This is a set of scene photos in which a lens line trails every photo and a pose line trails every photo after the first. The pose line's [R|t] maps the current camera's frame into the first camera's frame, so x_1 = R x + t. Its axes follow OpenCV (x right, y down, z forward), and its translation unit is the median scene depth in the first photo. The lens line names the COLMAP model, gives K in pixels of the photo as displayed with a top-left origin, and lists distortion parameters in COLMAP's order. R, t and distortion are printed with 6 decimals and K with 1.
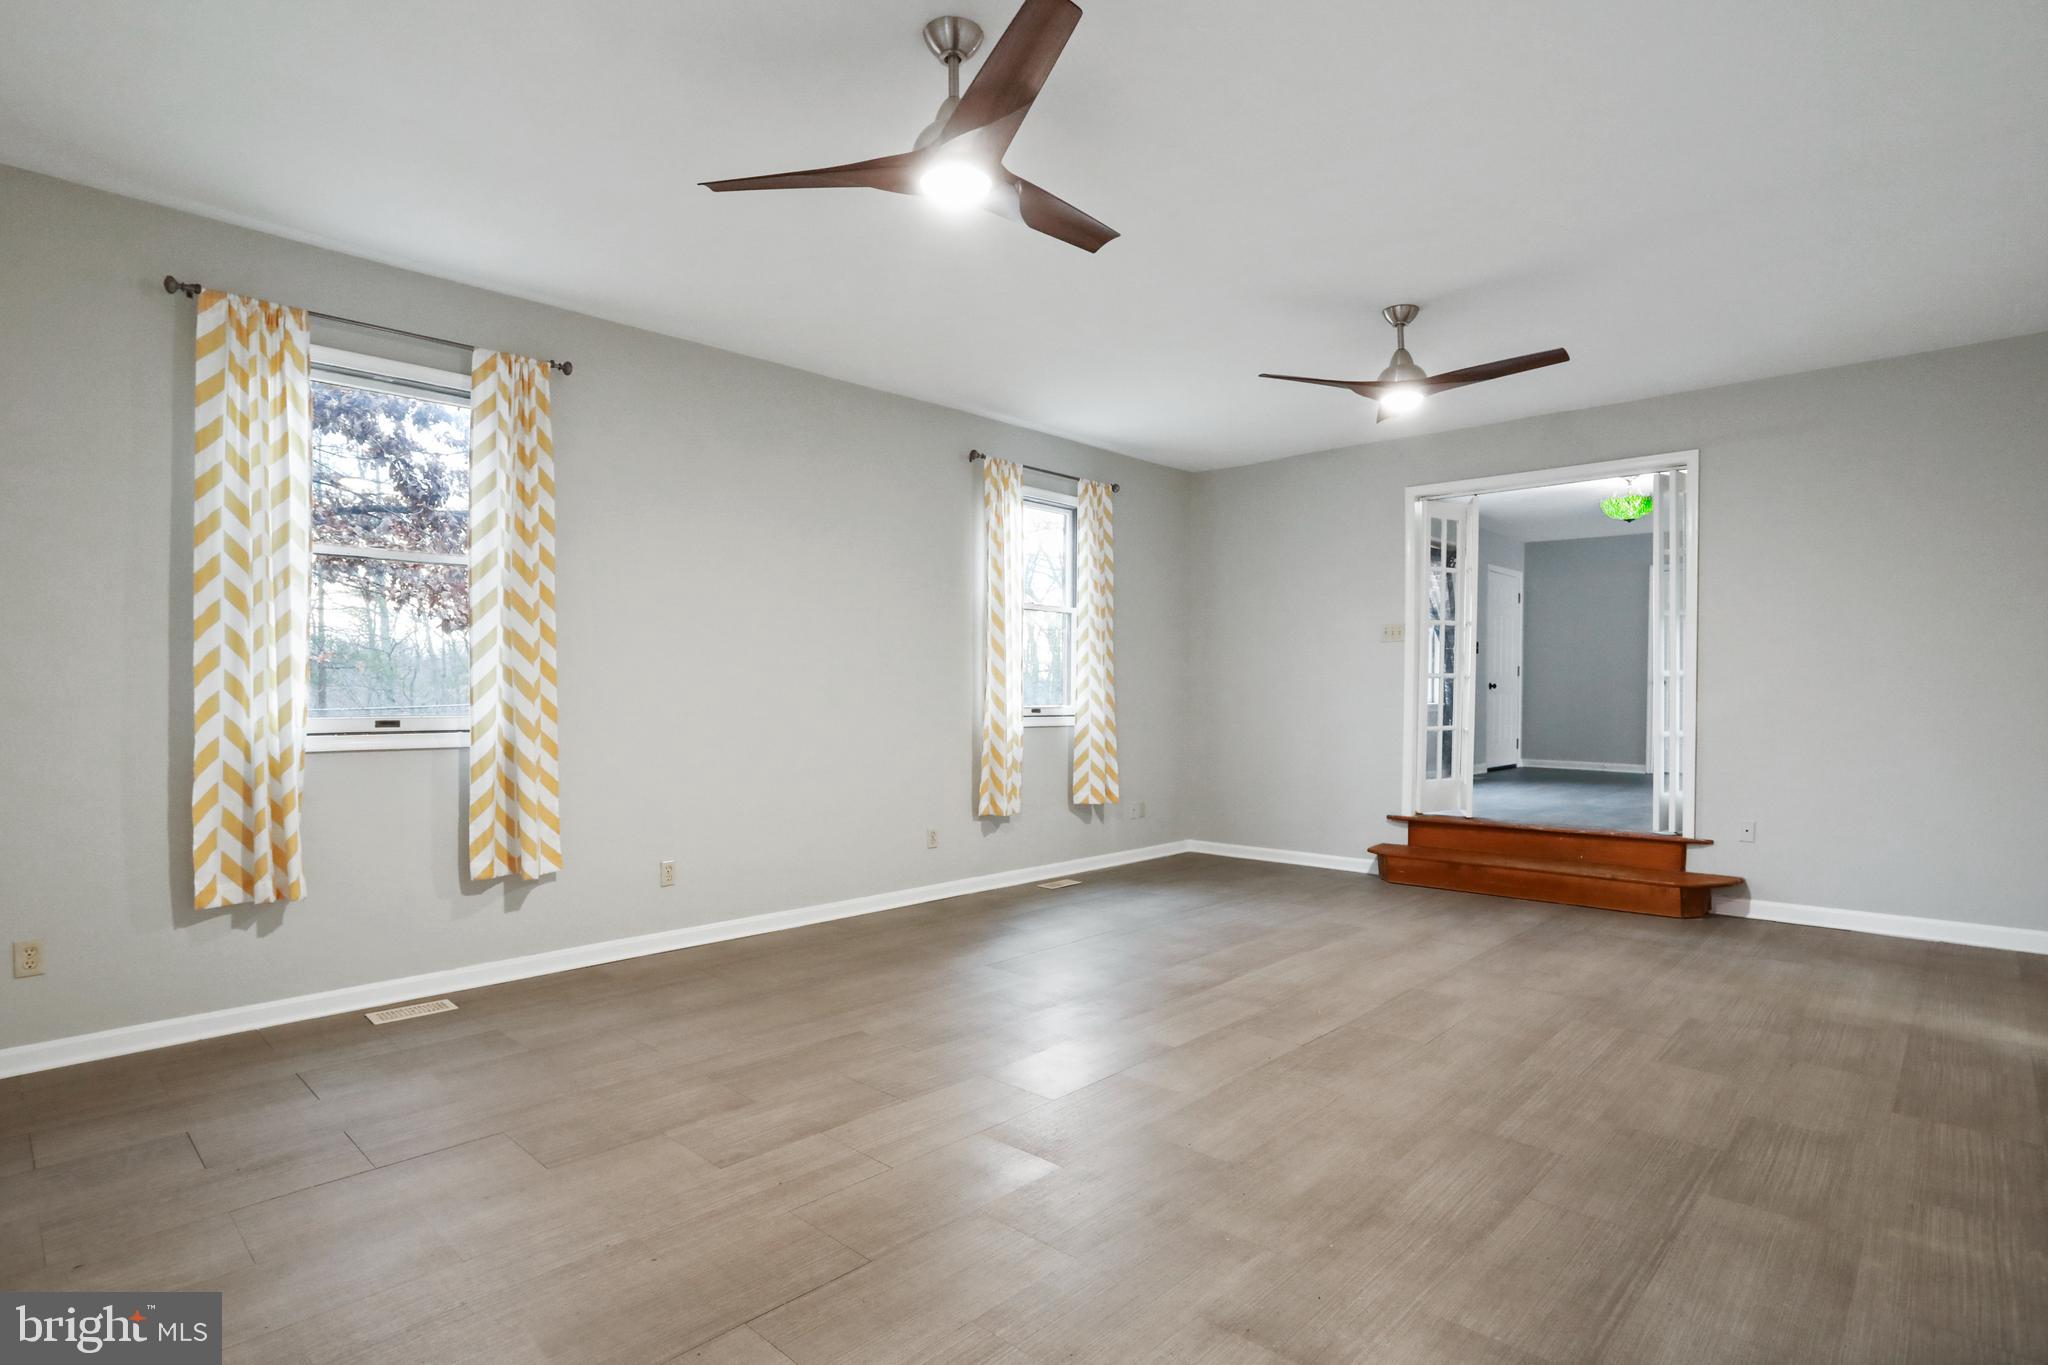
lens RADIAL K [[1049.8, 0, 1024.0], [0, 1049.8, 682.5], [0, 0, 1]] dist [-0.044404, 0.000338]
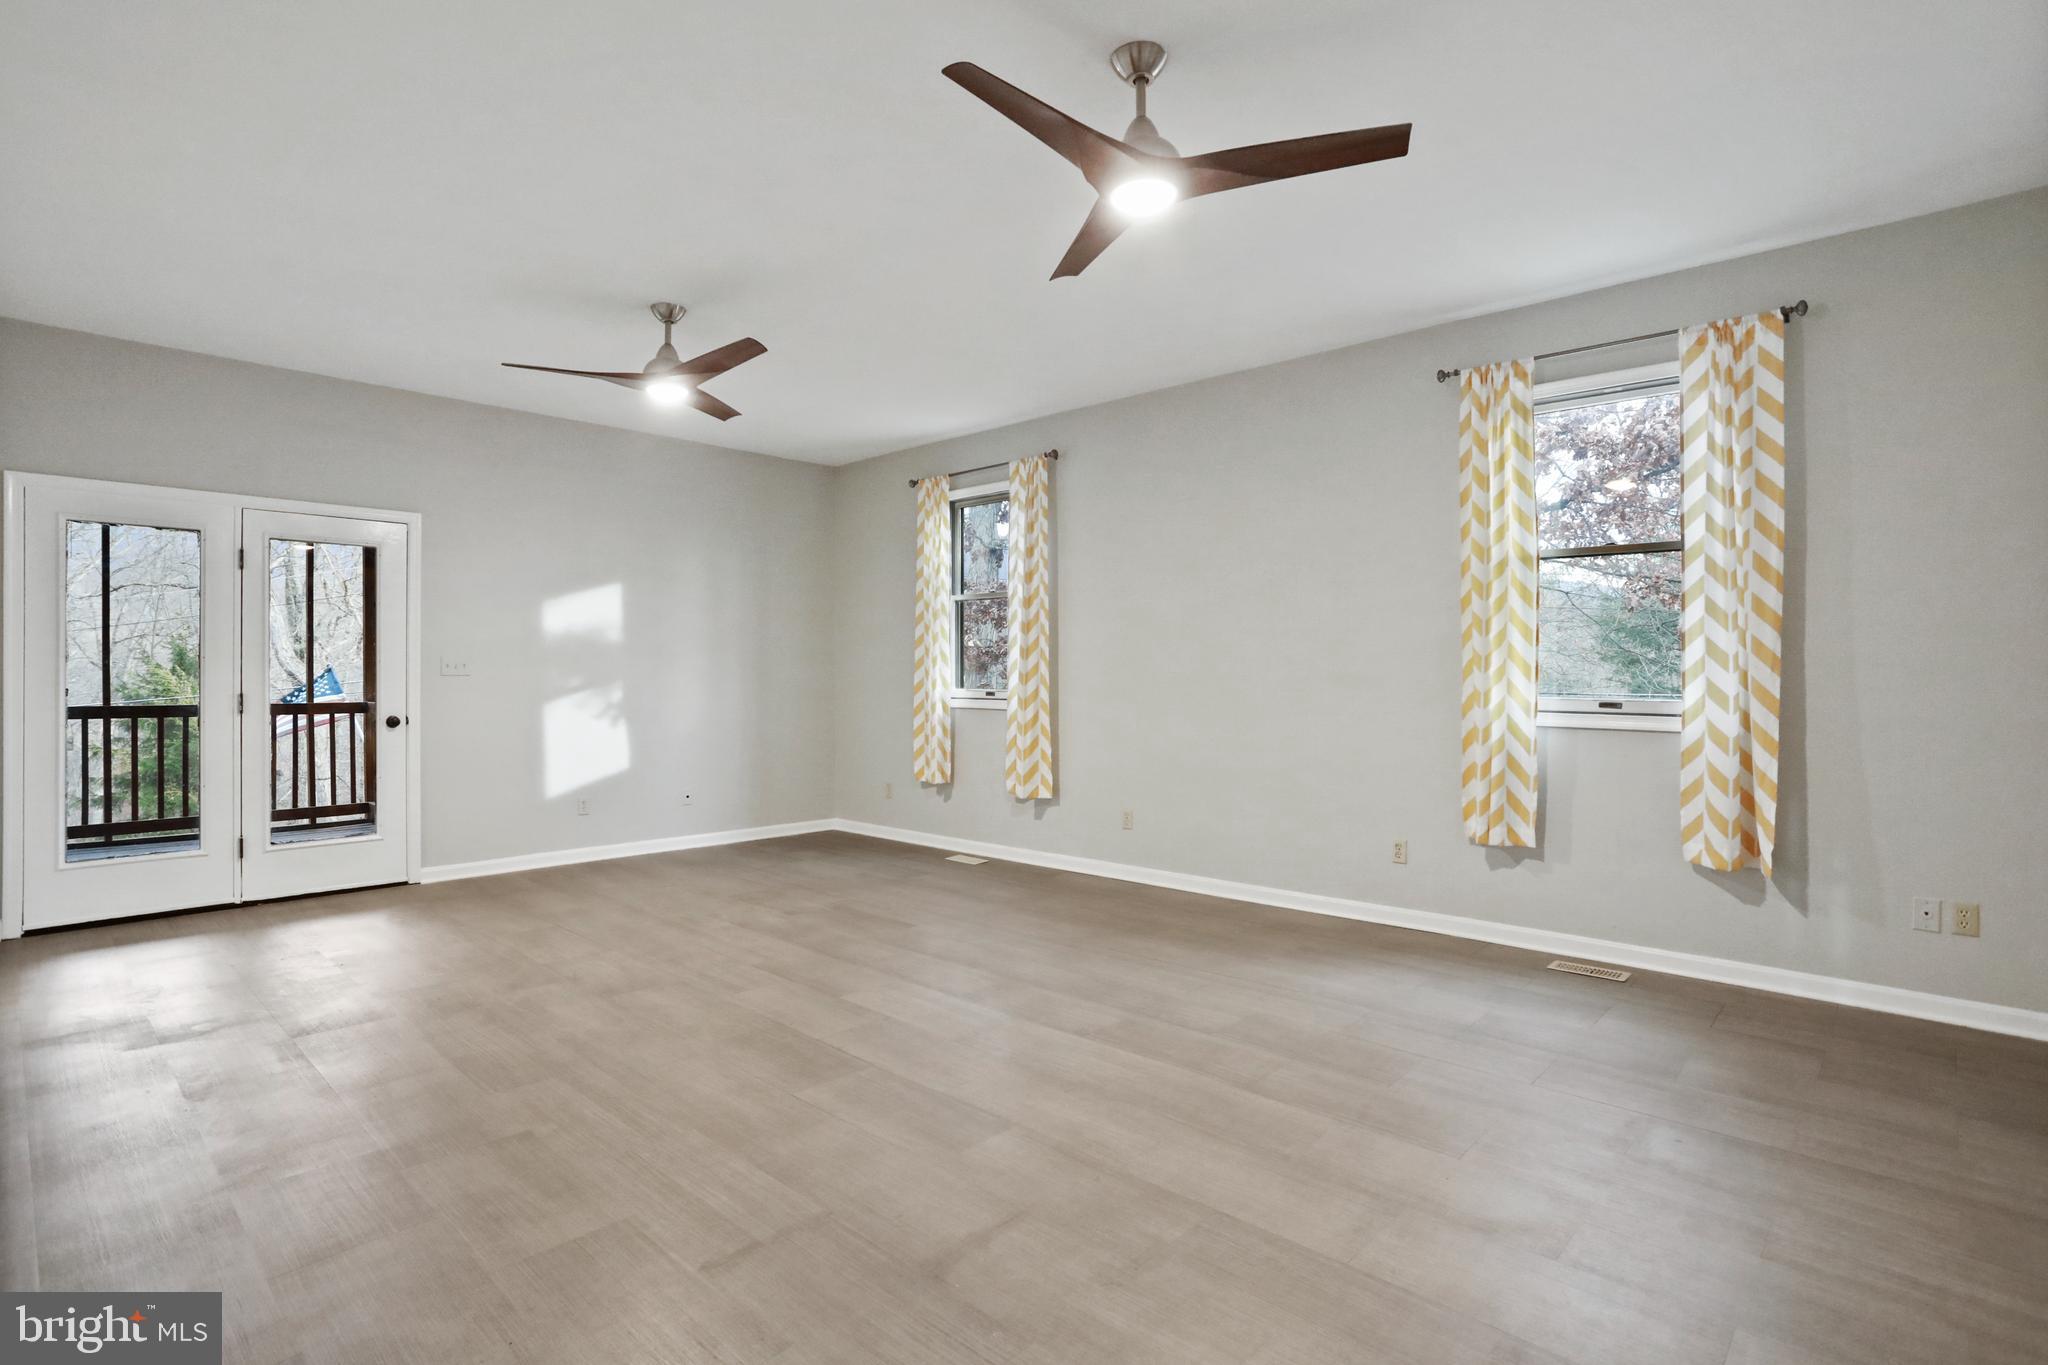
lens RADIAL K [[1005.2, 0, 1031.1], [0, 1005.2, 656.1], [0, 0, 1]] dist [-0.059955, 0.031639]
pose [[0.004279, -0.017341, -0.999840, 0.970107], [0.008326, 0.999816, -0.017305, 0.004737], [0.999956, -0.008251, 0.004423, 0.961652]]
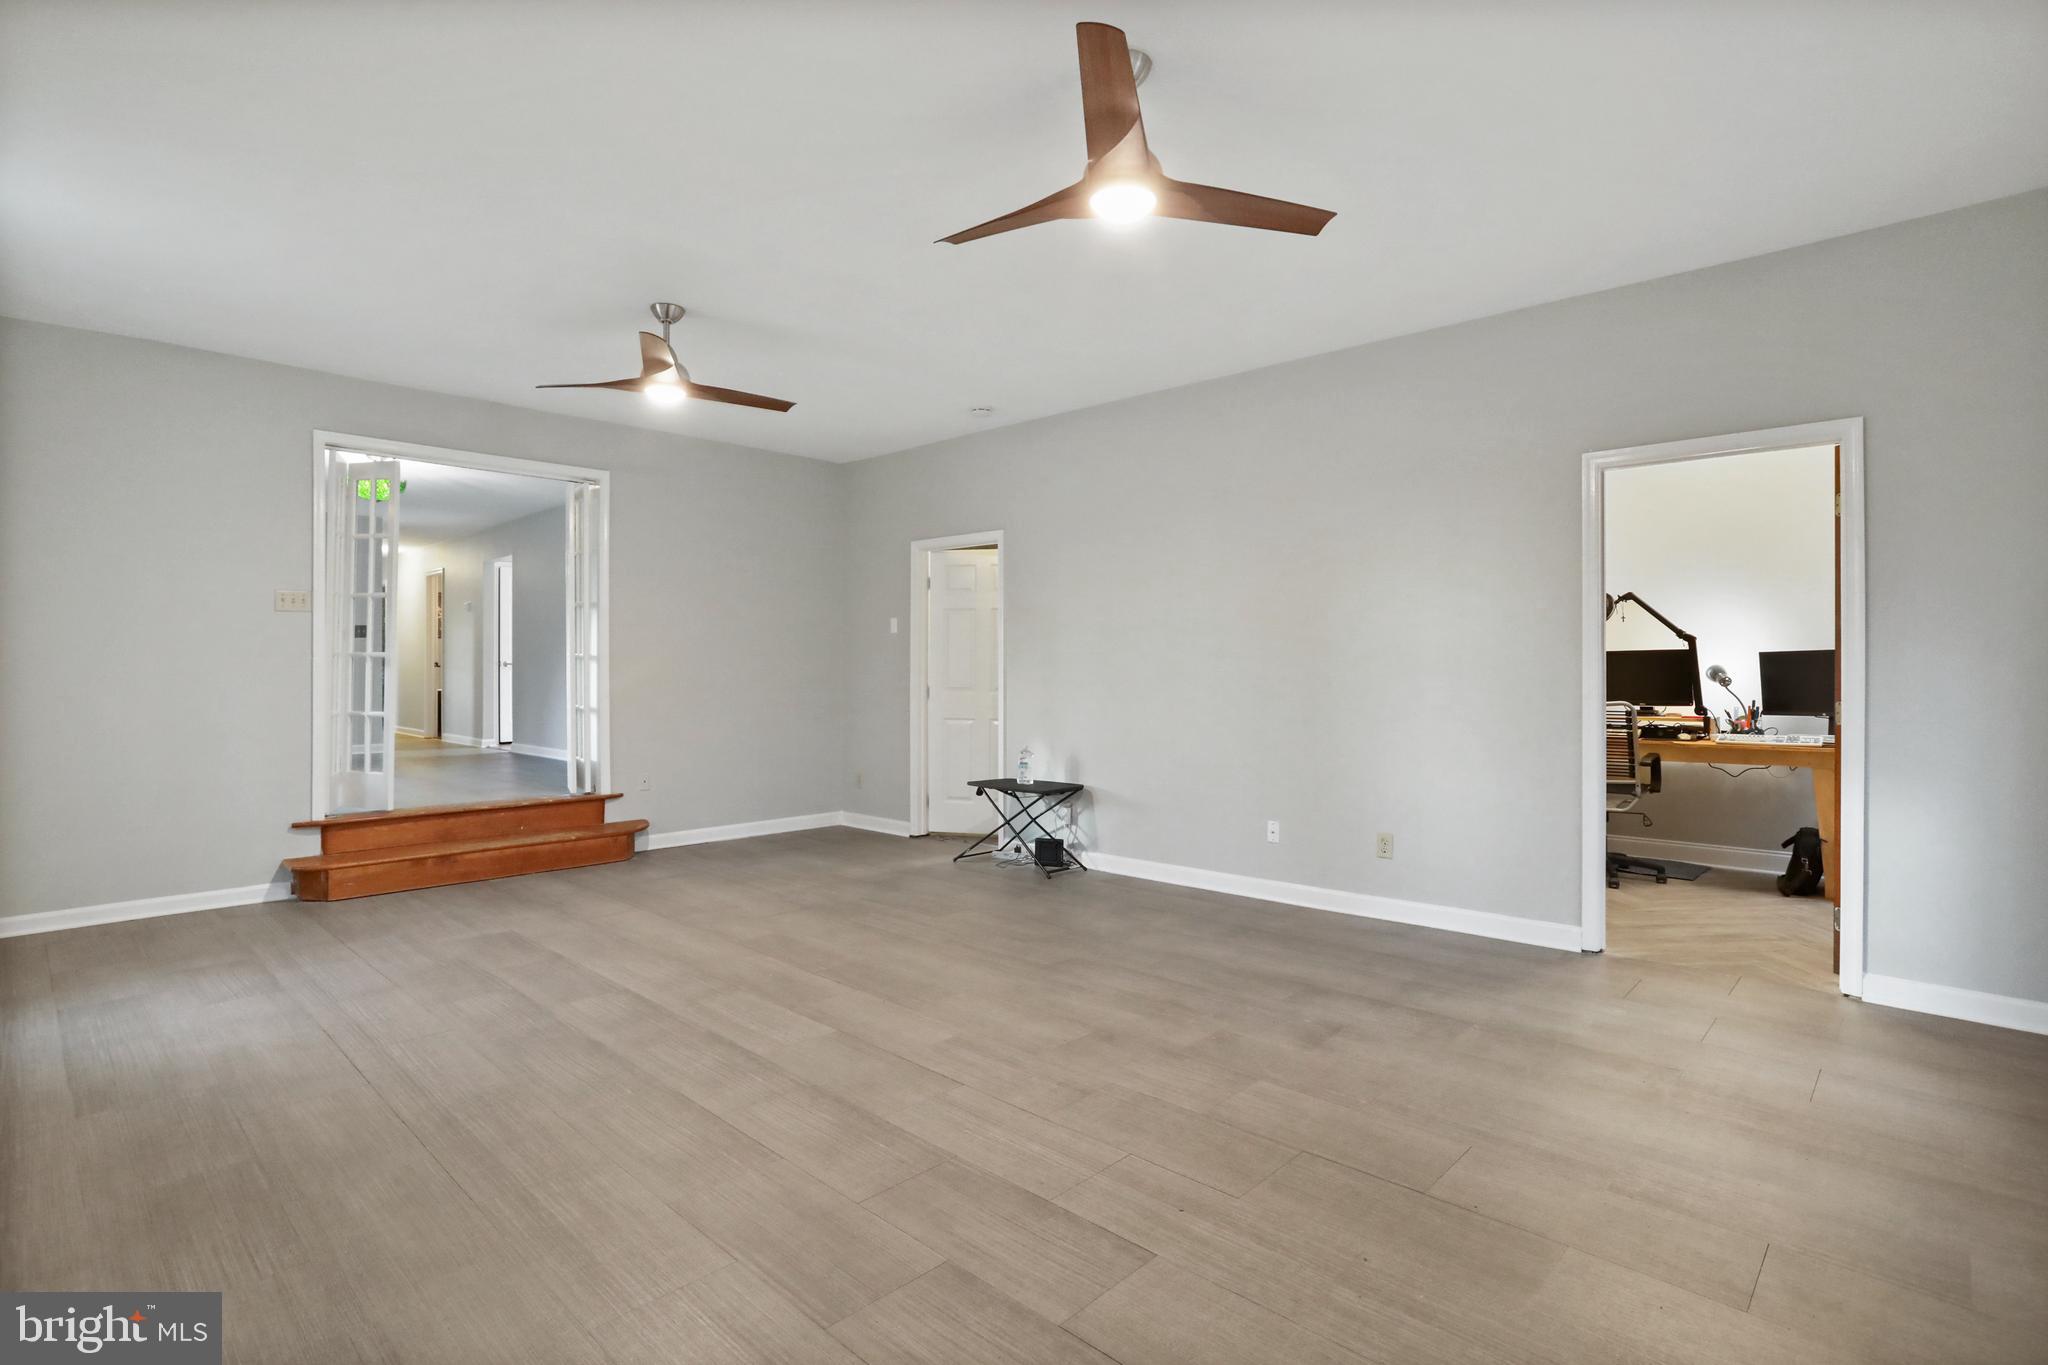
lens RADIAL K [[984.7, 0, 1031.1], [0, 984.7, 670.1], [0, 0, 1]] dist [-0.052257, 0.029007]
pose [[0.005743, -0.000980, 0.999983, -0.630250], [-0.008096, 0.999967, 0.001027, 0.001771], [-0.999951, -0.008102, 0.005735, 0.650109]]
